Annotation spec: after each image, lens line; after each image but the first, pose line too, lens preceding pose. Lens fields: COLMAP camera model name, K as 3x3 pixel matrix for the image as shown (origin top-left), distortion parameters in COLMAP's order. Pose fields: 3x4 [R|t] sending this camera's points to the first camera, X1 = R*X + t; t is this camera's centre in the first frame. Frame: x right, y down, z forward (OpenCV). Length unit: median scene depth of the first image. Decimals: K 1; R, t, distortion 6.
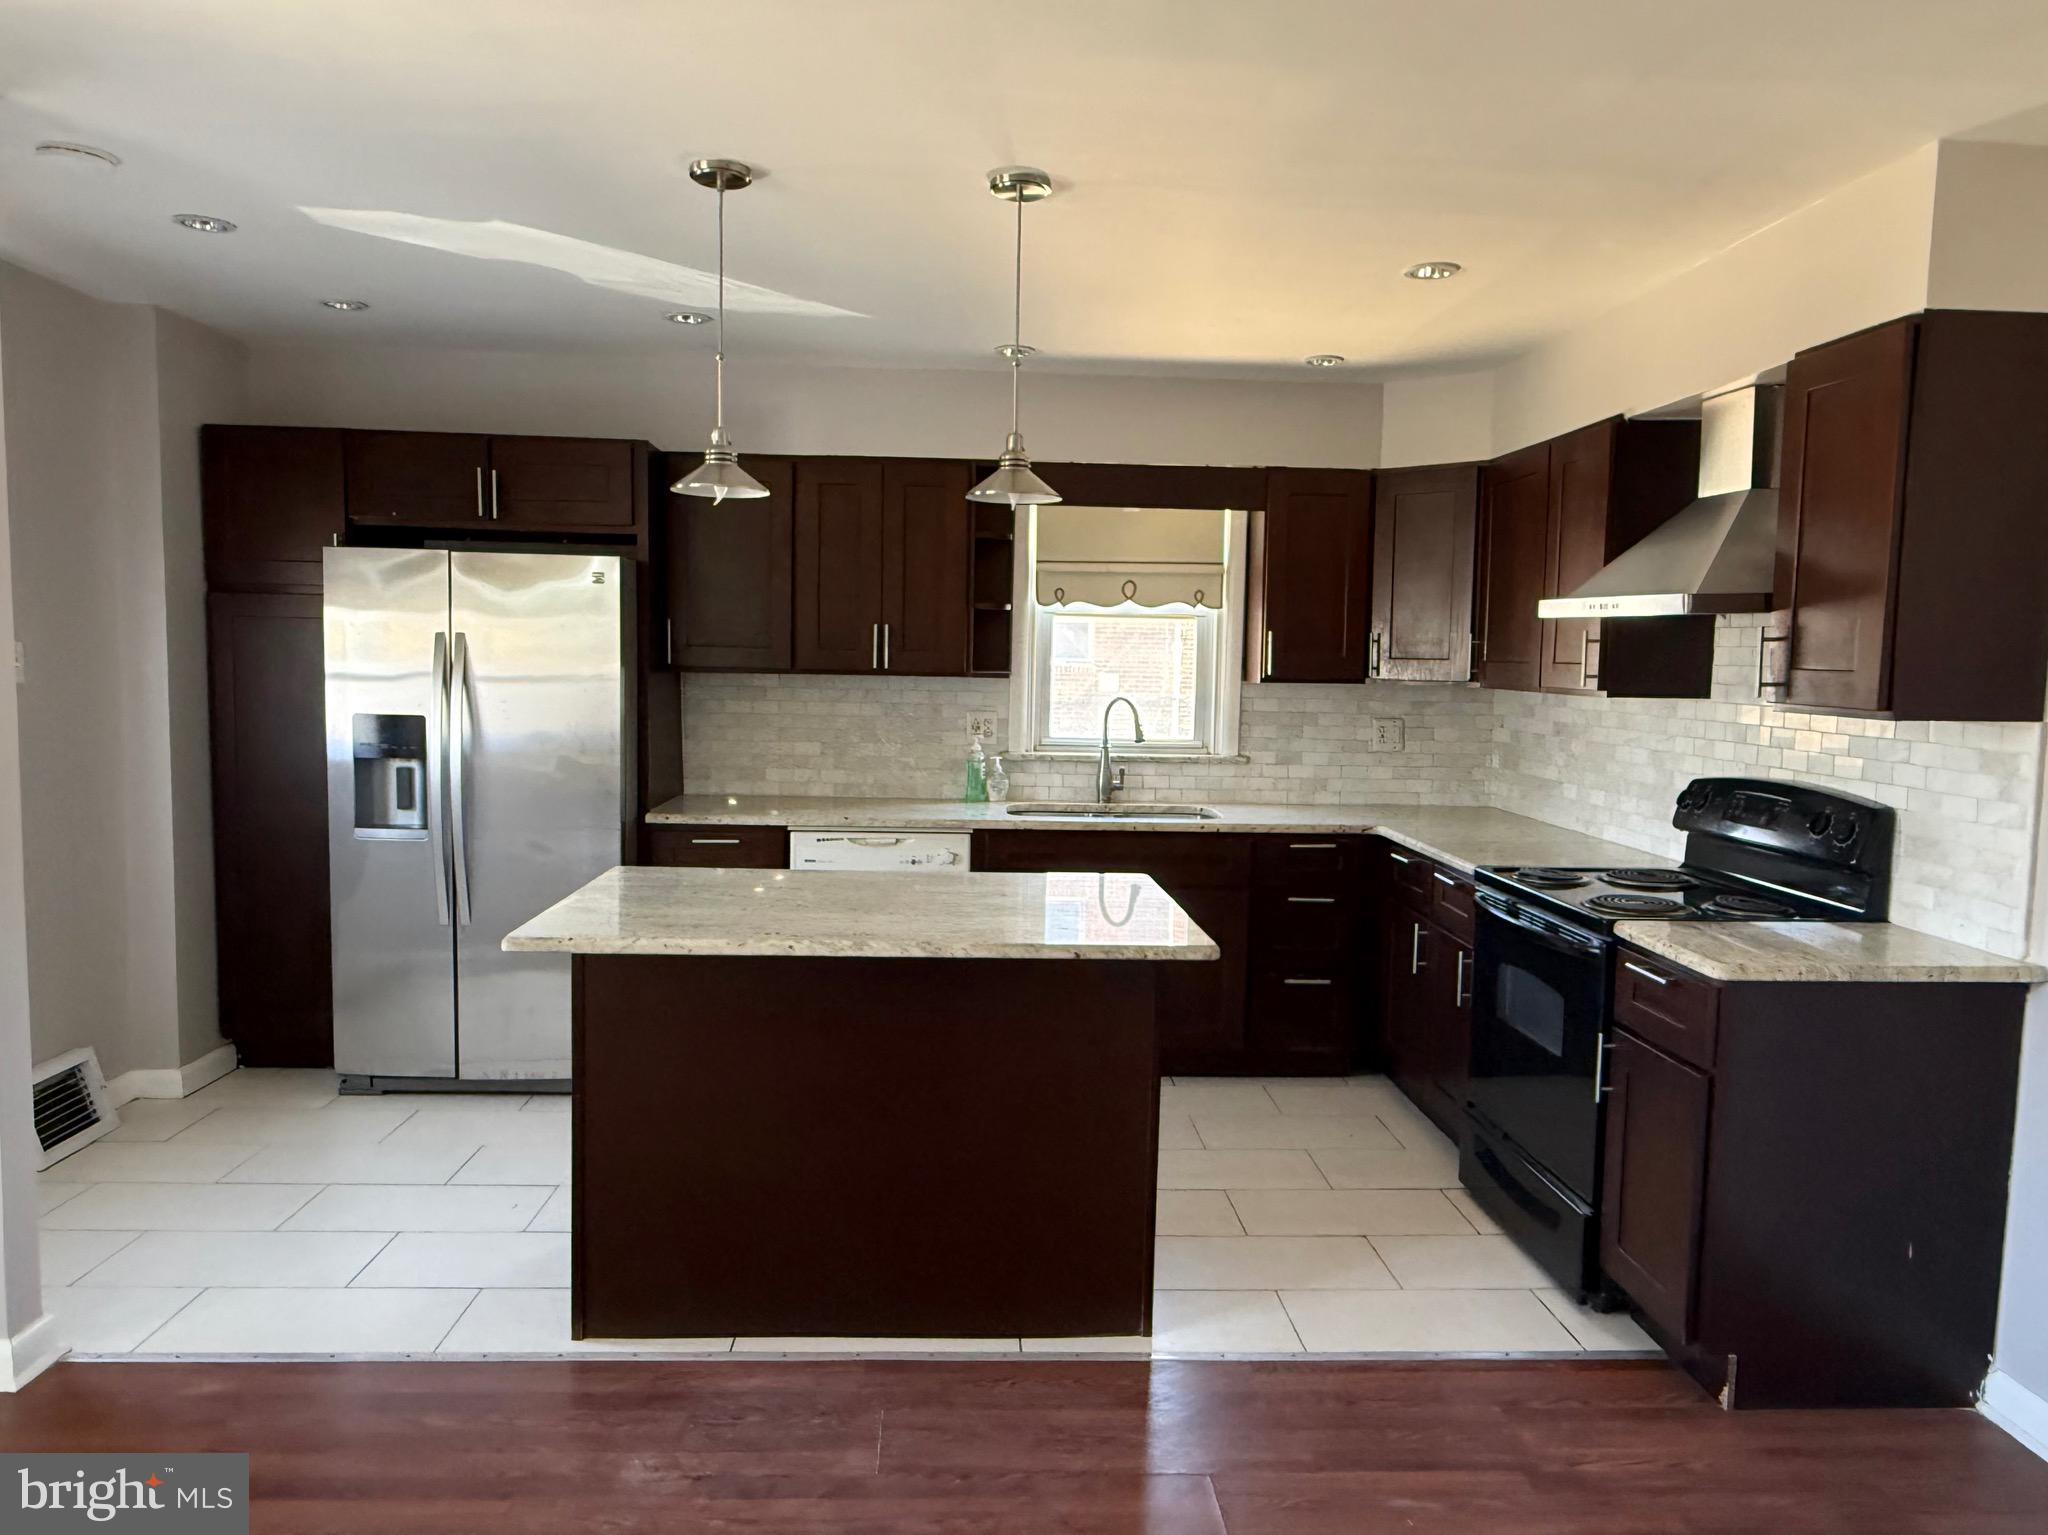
lens RADIAL K [[1364.2, 0, 1024.4], [0, 1364.2, 761.0], [0, 0, 1]] dist [-0.003940, -0.002540]
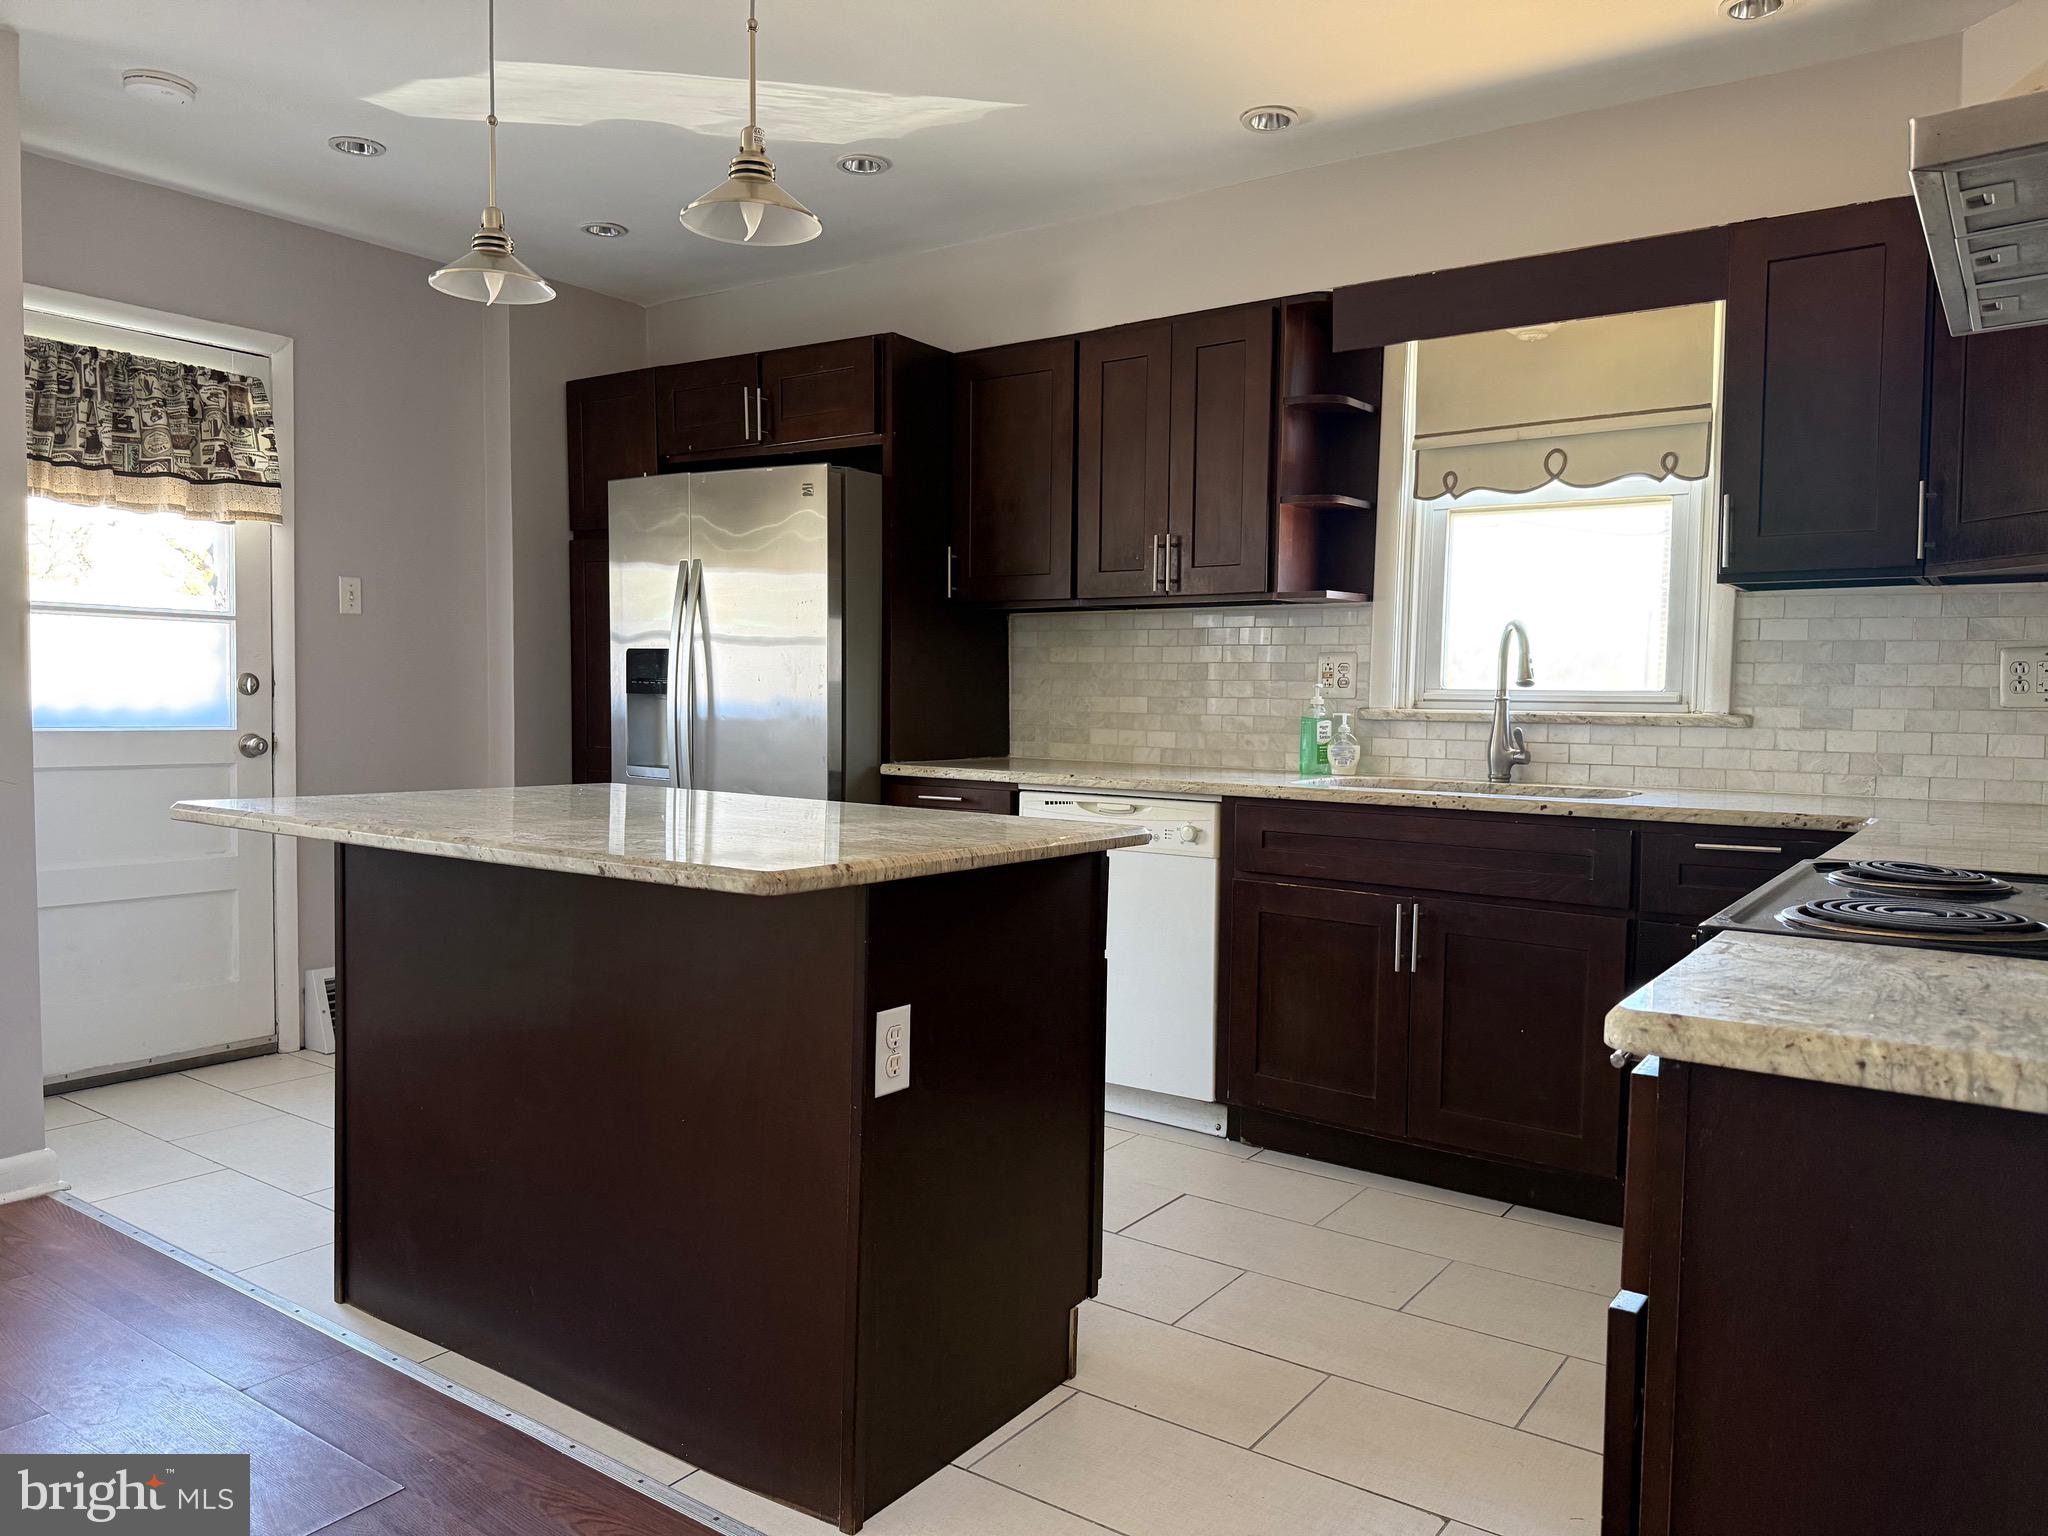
lens RADIAL K [[1413.4, 0, 1019.5], [0, 1413.4, 781.7], [0, 0, 1]] dist [0.007700, -0.017795]
pose [[0.780922, 0.027926, -0.624005, 0.309131], [-0.048004, 0.998729, -0.015380, 0.052315], [0.622782, 0.041966, 0.781269, 0.307424]]
